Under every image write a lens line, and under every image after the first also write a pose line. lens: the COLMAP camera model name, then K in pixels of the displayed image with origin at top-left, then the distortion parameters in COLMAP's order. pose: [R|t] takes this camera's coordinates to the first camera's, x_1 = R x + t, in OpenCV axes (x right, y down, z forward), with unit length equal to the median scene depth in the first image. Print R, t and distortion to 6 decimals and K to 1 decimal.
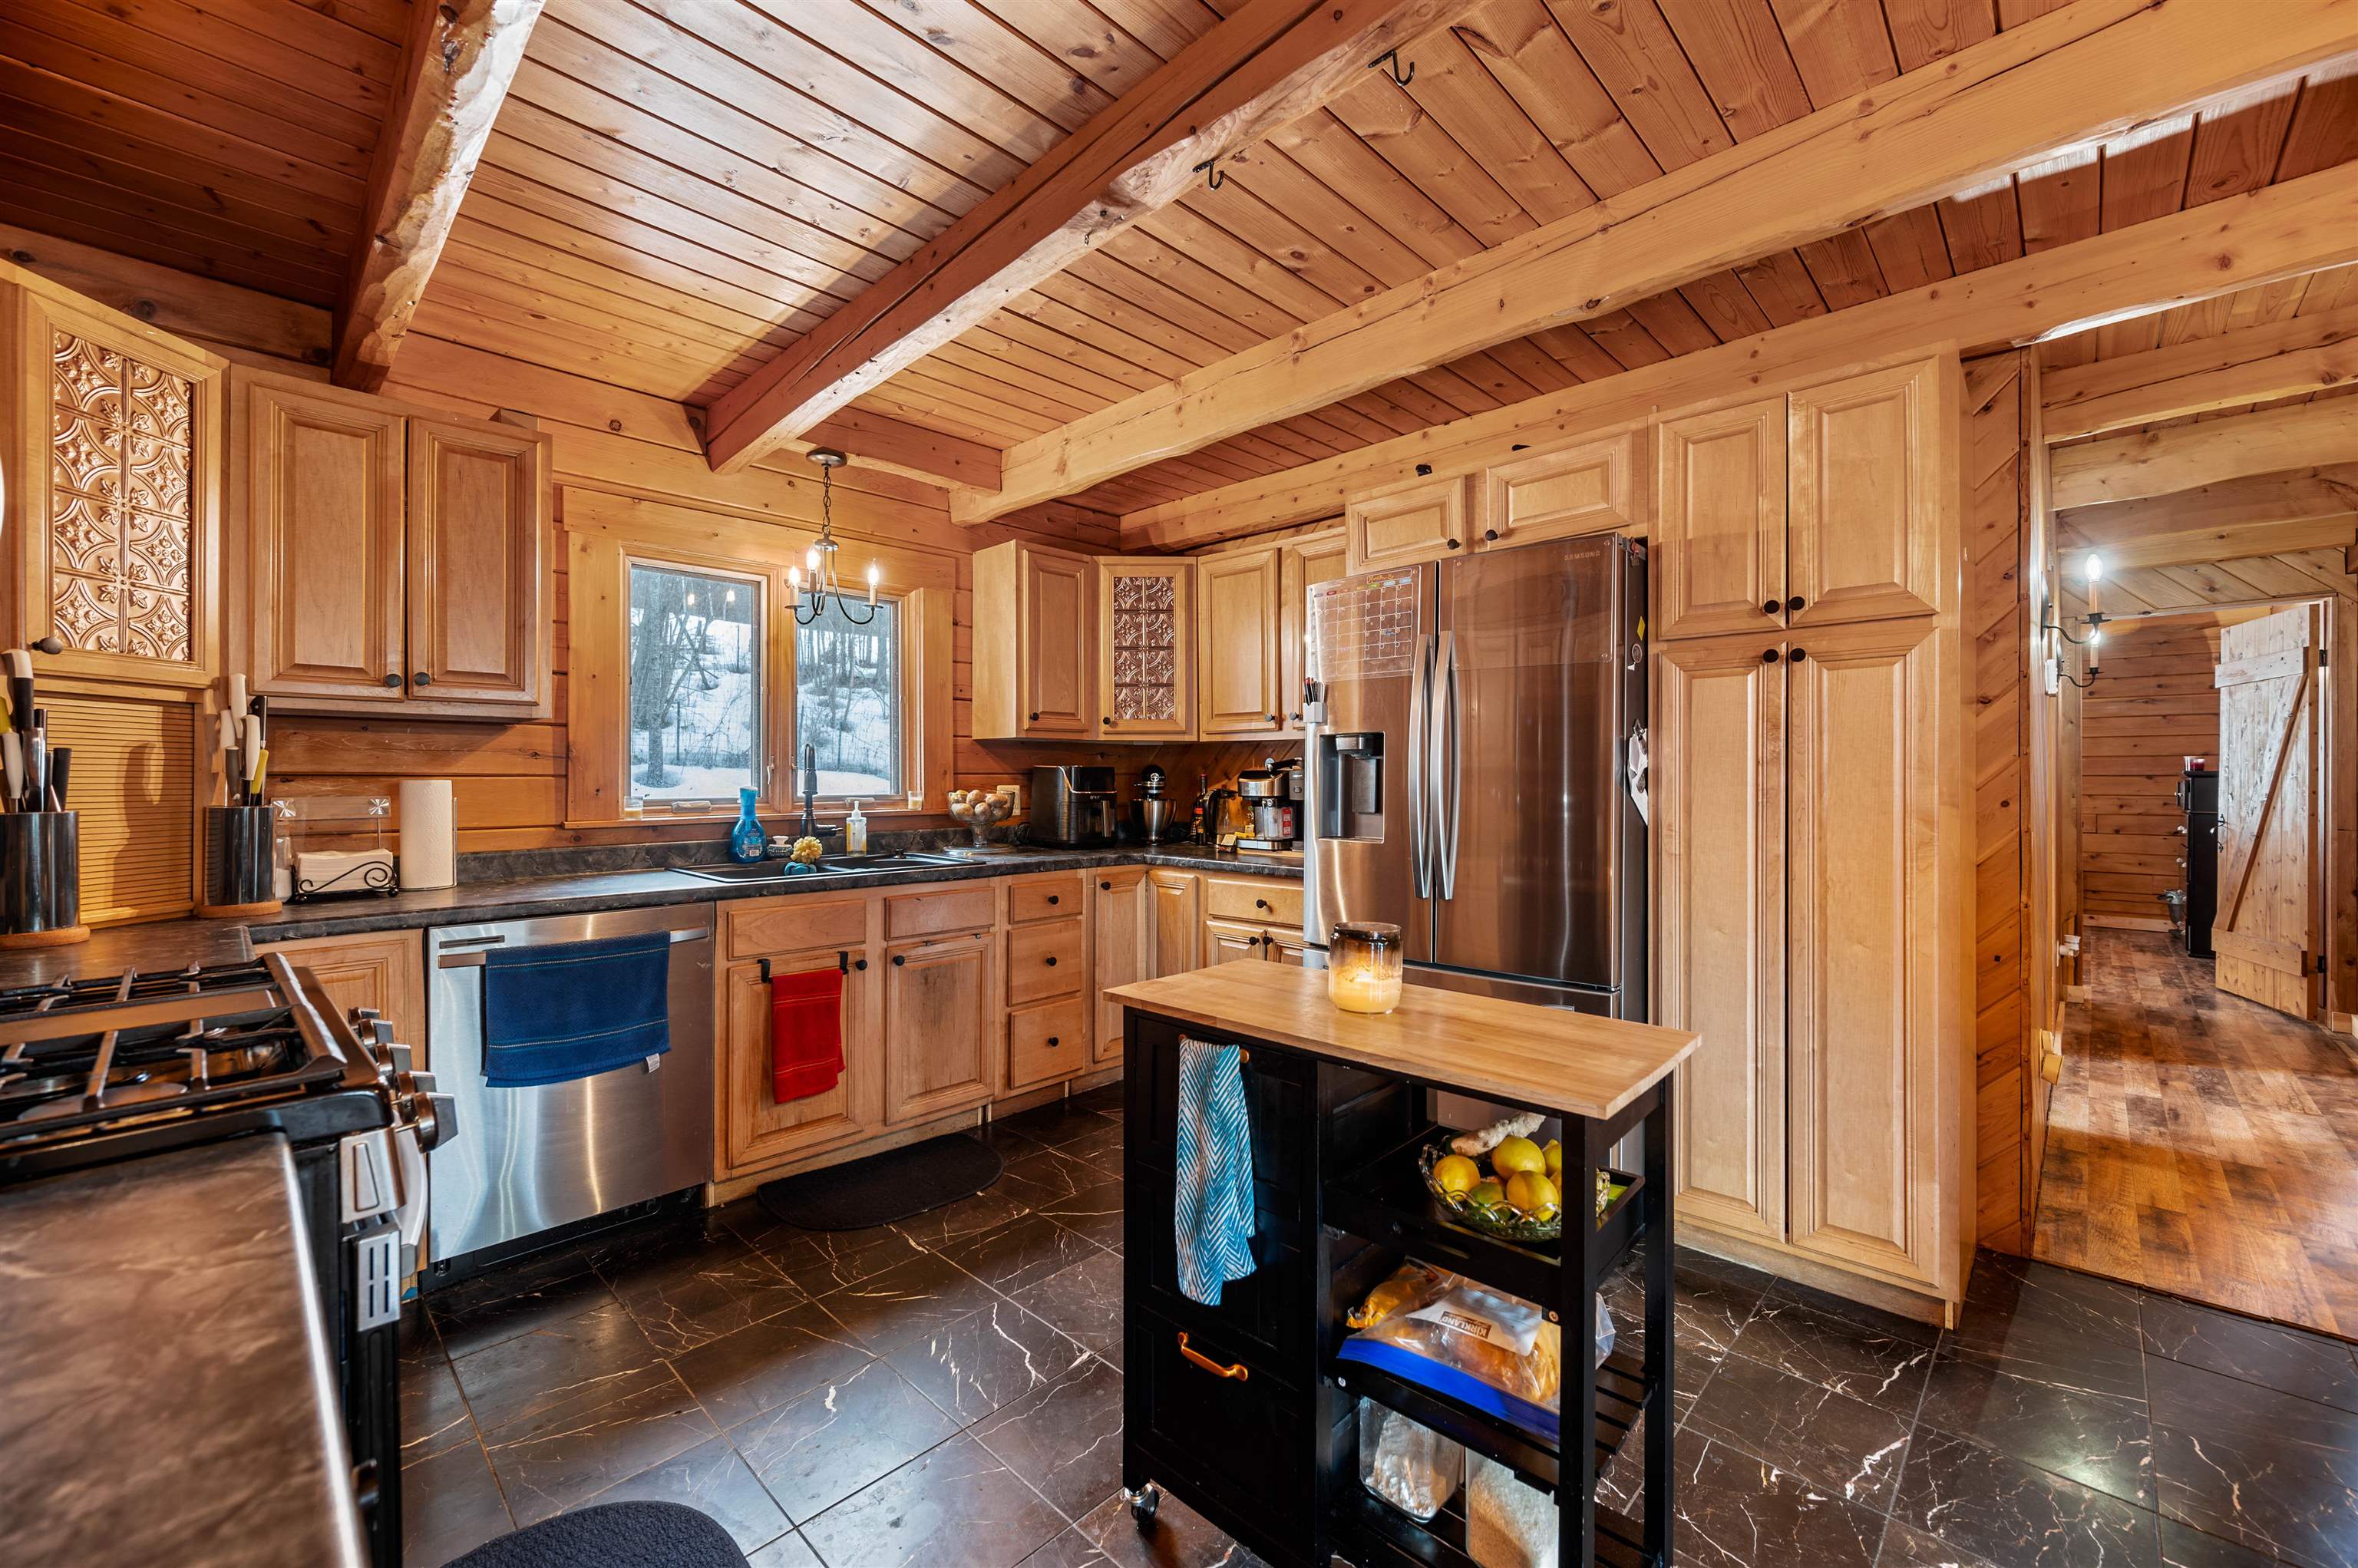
lens RADIAL K [[966.2, 0, 1179.0], [0, 966.2, 784.0], [0, 0, 1]] dist [0.003431, 0.000061]
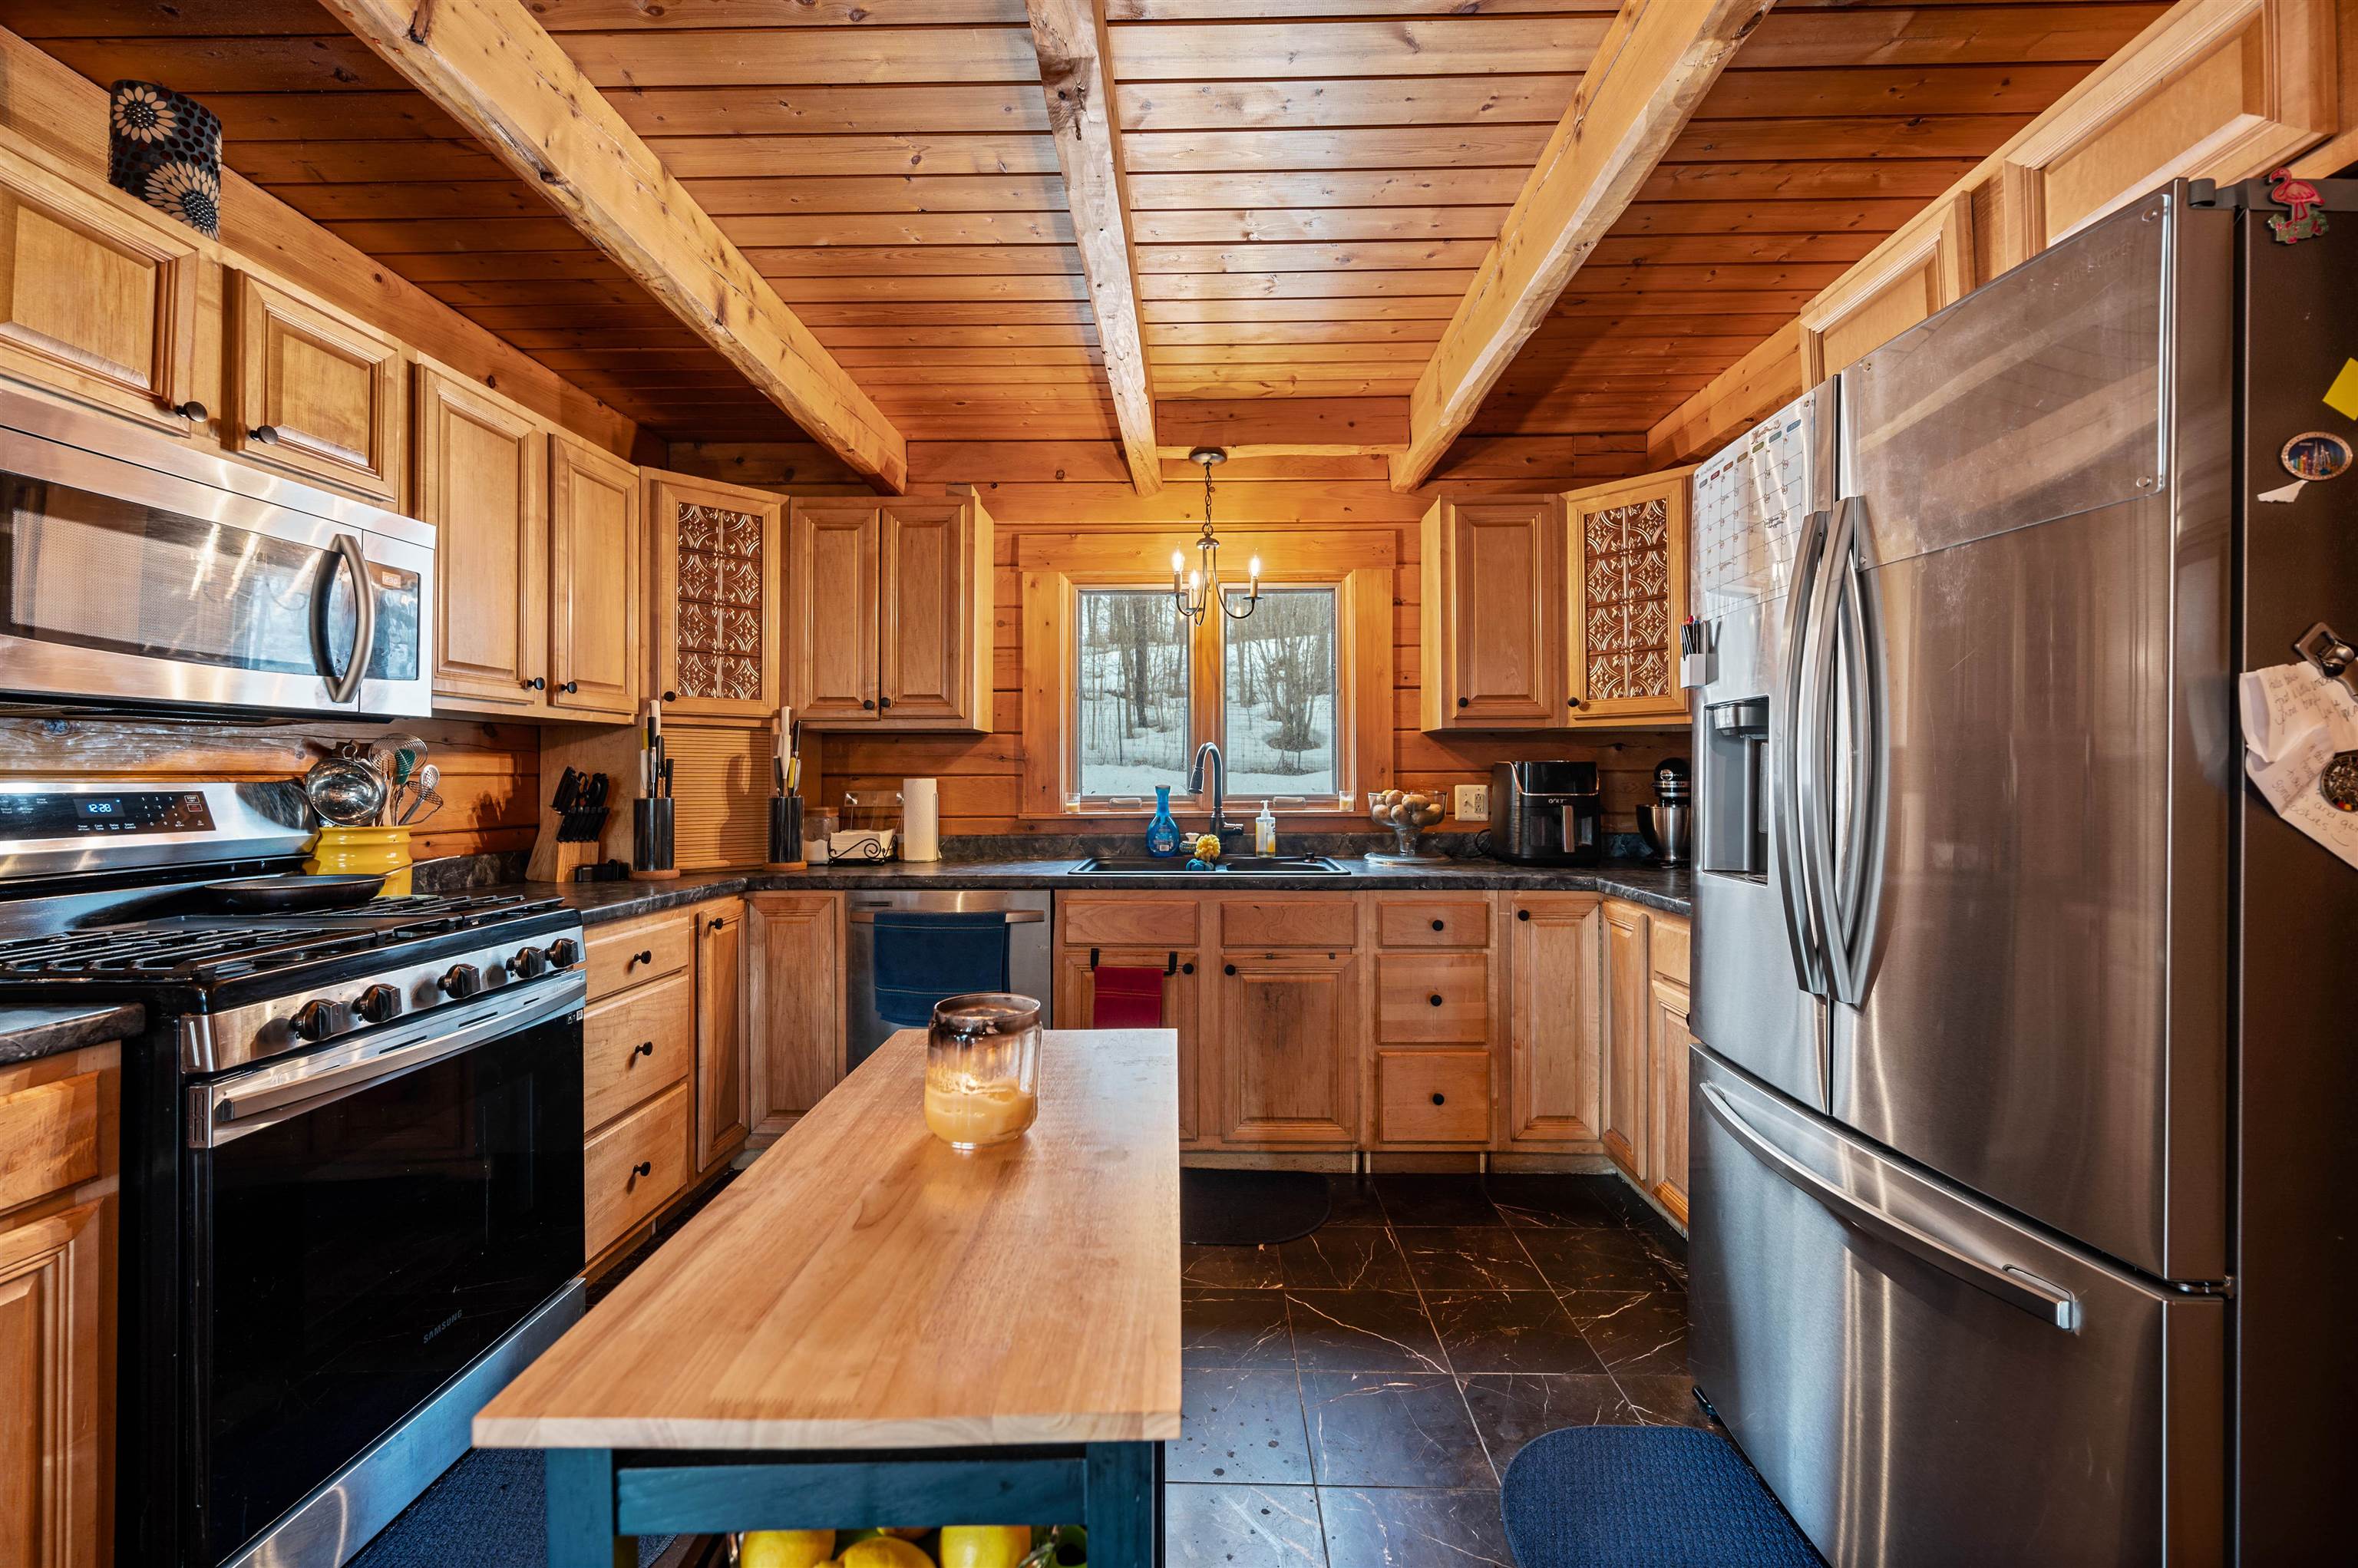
lens RADIAL K [[965.3, 0, 1163.9], [0, 965.3, 772.8], [0, 0, 1]] dist [0.001356, 0.000180]
pose [[0.675072, -0.004050, -0.737741, 0.337060], [-0.003520, 0.999956, -0.008710, -0.001439], [0.737744, 0.008477, 0.675028, 0.291895]]
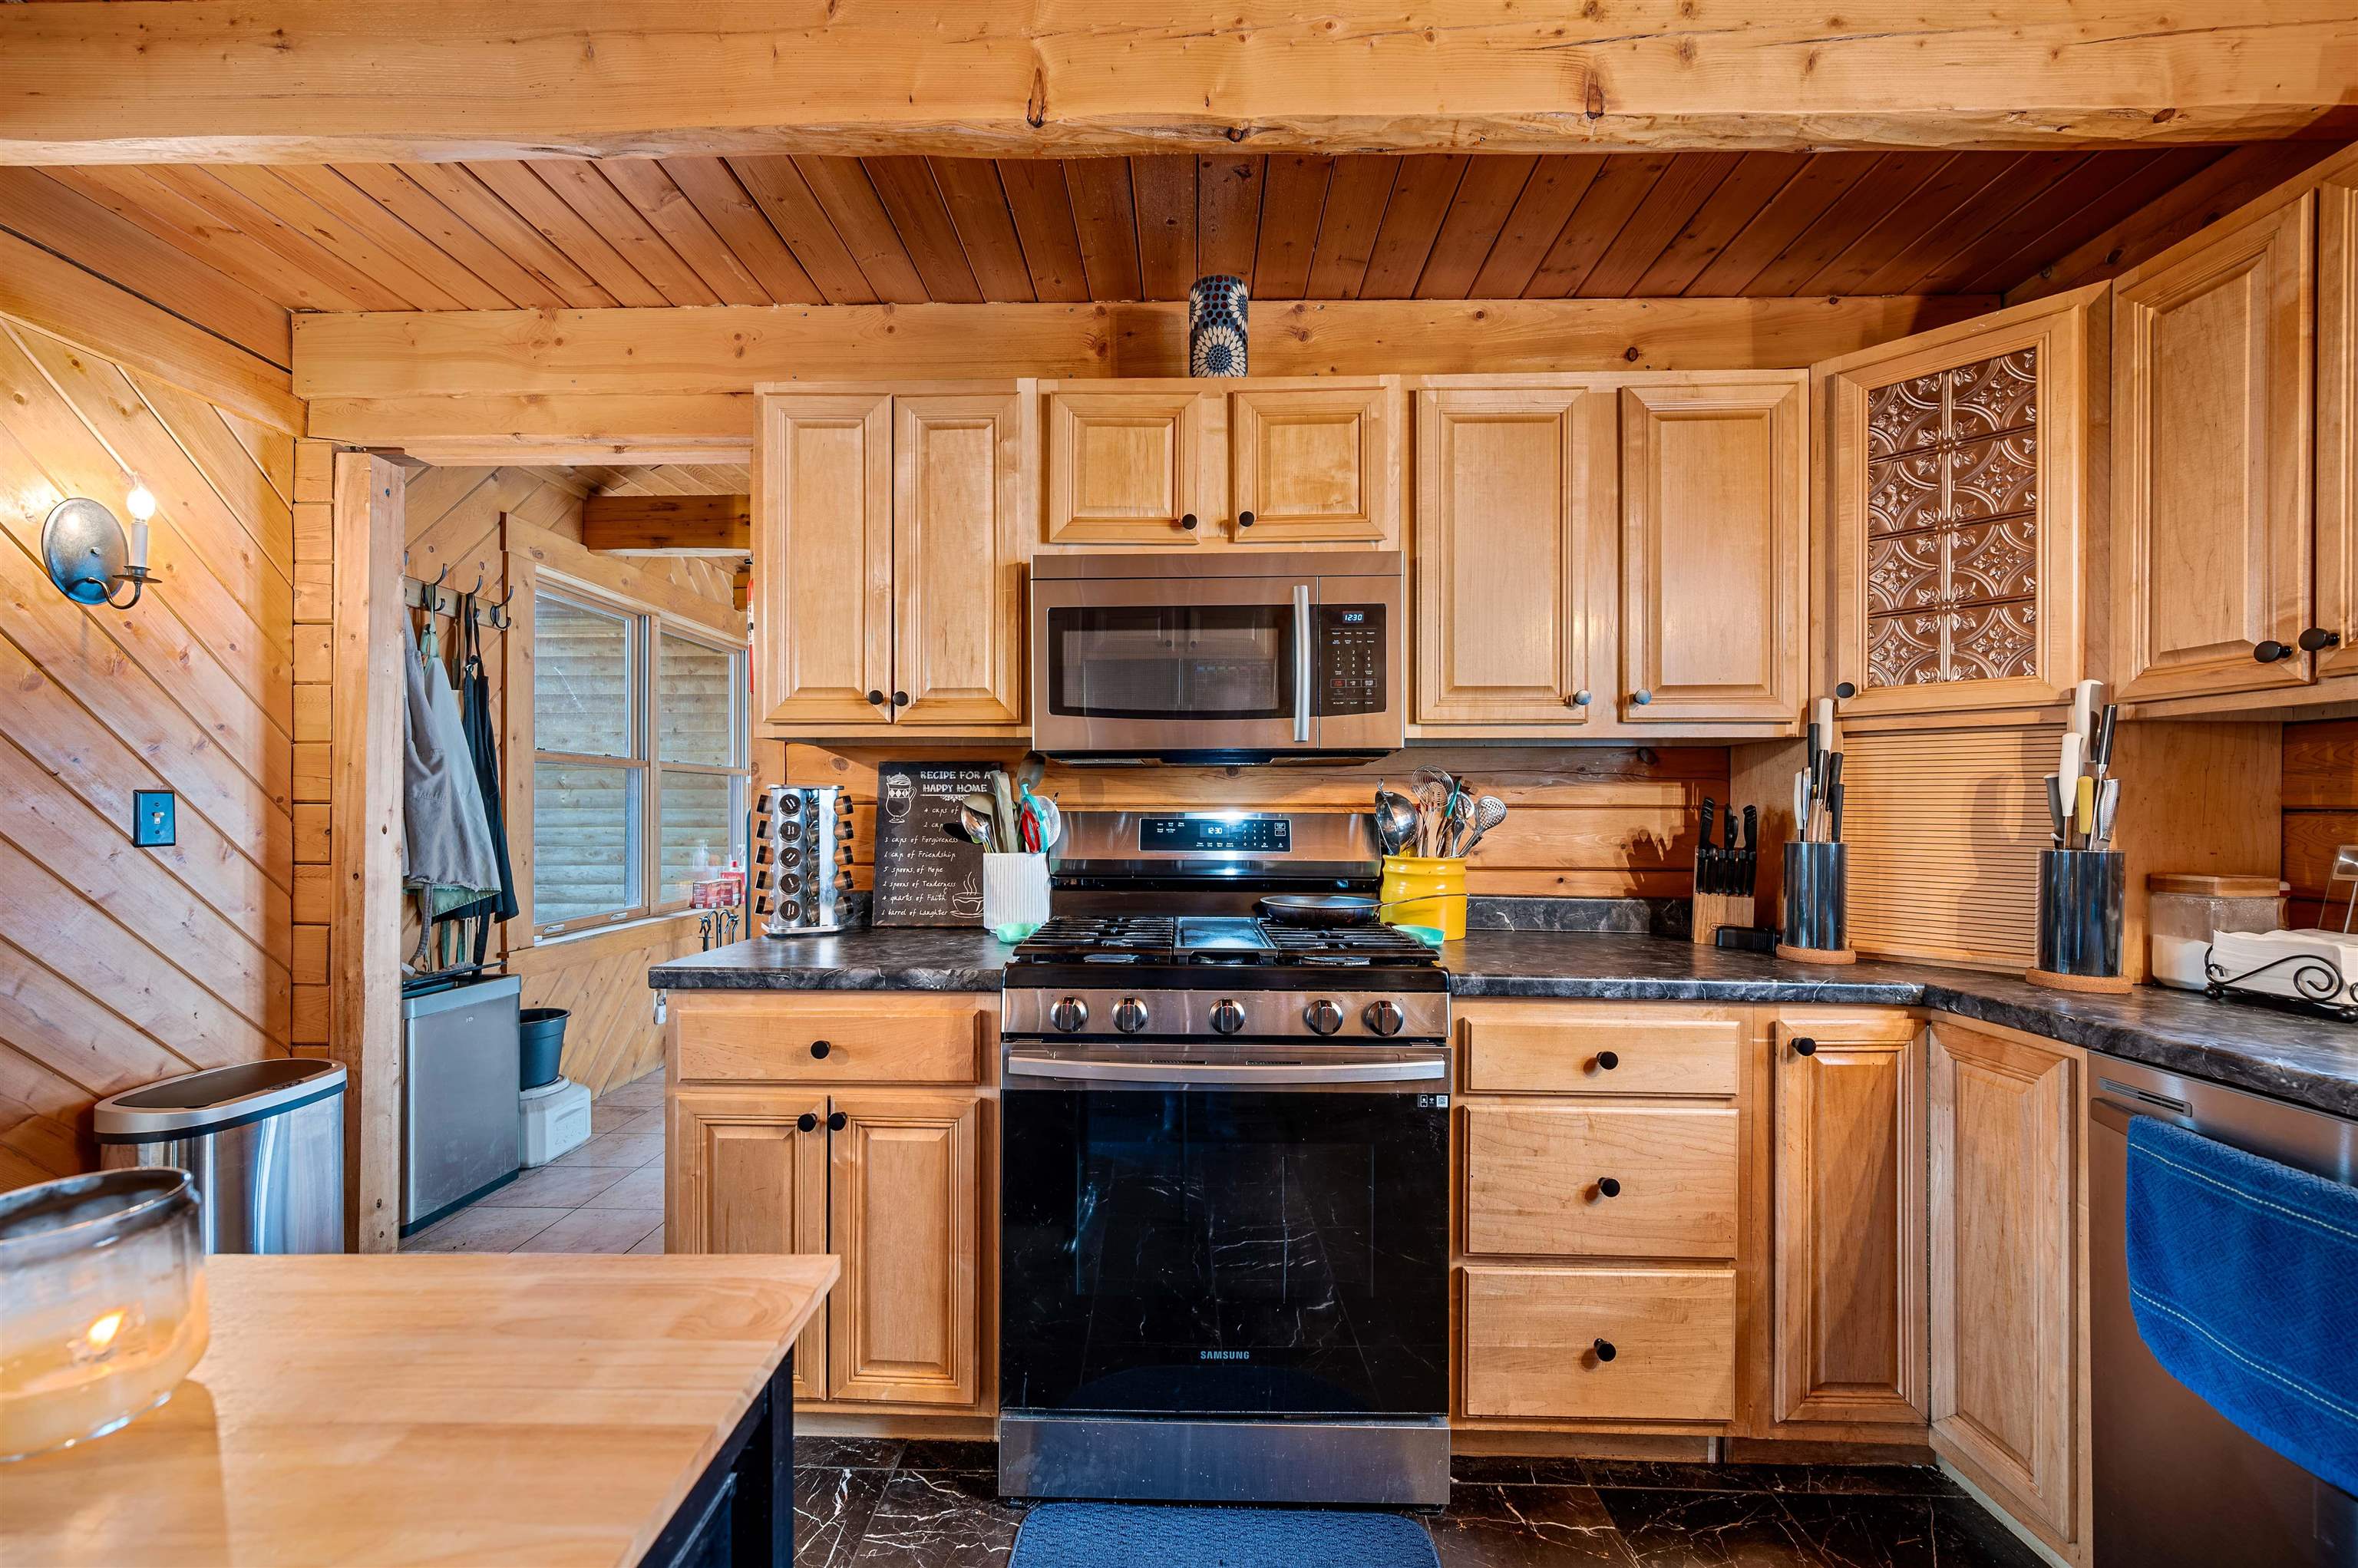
lens RADIAL K [[929.5, 0, 1183.3], [0, 929.5, 811.1], [0, 0, 1]] dist [-0.000169, 0.000364]
pose [[-0.729149, -0.000493, -0.684355, 0.051259], [-0.008644, 0.999927, 0.008489, -0.005462], [0.684301, 0.012105, -0.729099, 0.707276]]
